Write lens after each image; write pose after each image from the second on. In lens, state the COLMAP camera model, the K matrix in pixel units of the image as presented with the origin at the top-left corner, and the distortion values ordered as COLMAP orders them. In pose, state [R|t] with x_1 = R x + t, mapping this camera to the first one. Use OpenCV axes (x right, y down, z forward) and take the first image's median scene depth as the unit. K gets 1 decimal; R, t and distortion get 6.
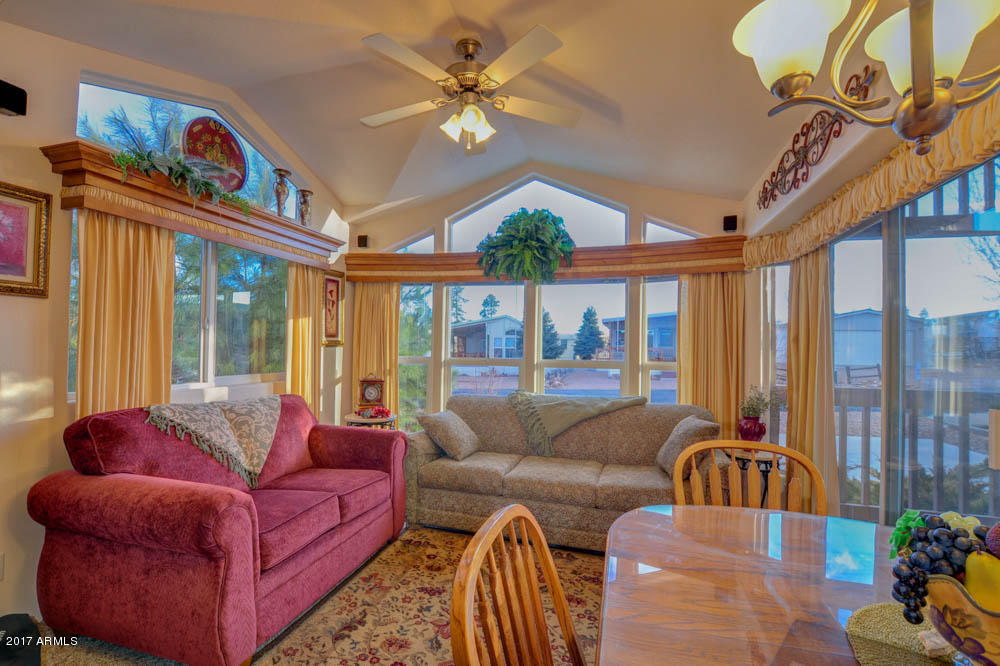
lens RADIAL K [[441.4, 0, 500.0], [0, 441.4, 333.0], [0, 0, 1]] dist [-0.040587, 0.011926]
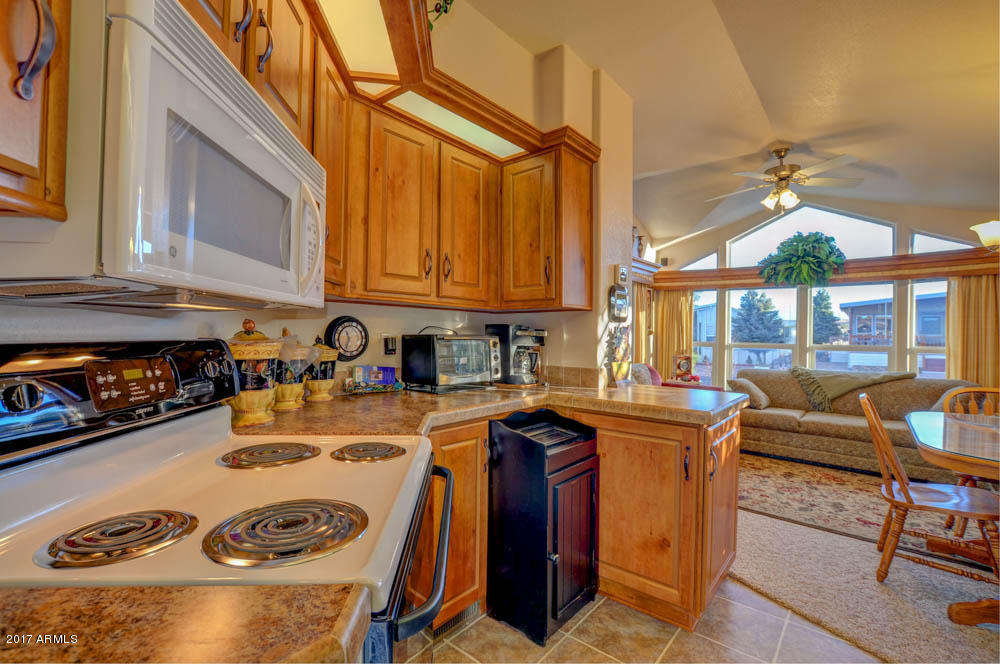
lens RADIAL K [[441.4, 0, 500.0], [0, 441.4, 332.0], [0, 0, 1]] dist [-0.040587, 0.011926]
pose [[0.911856, -0.008437, -0.410423, -0.247690], [0.018006, 0.999649, 0.019456, -0.020328], [0.410114, -0.025131, 0.911688, -0.615609]]
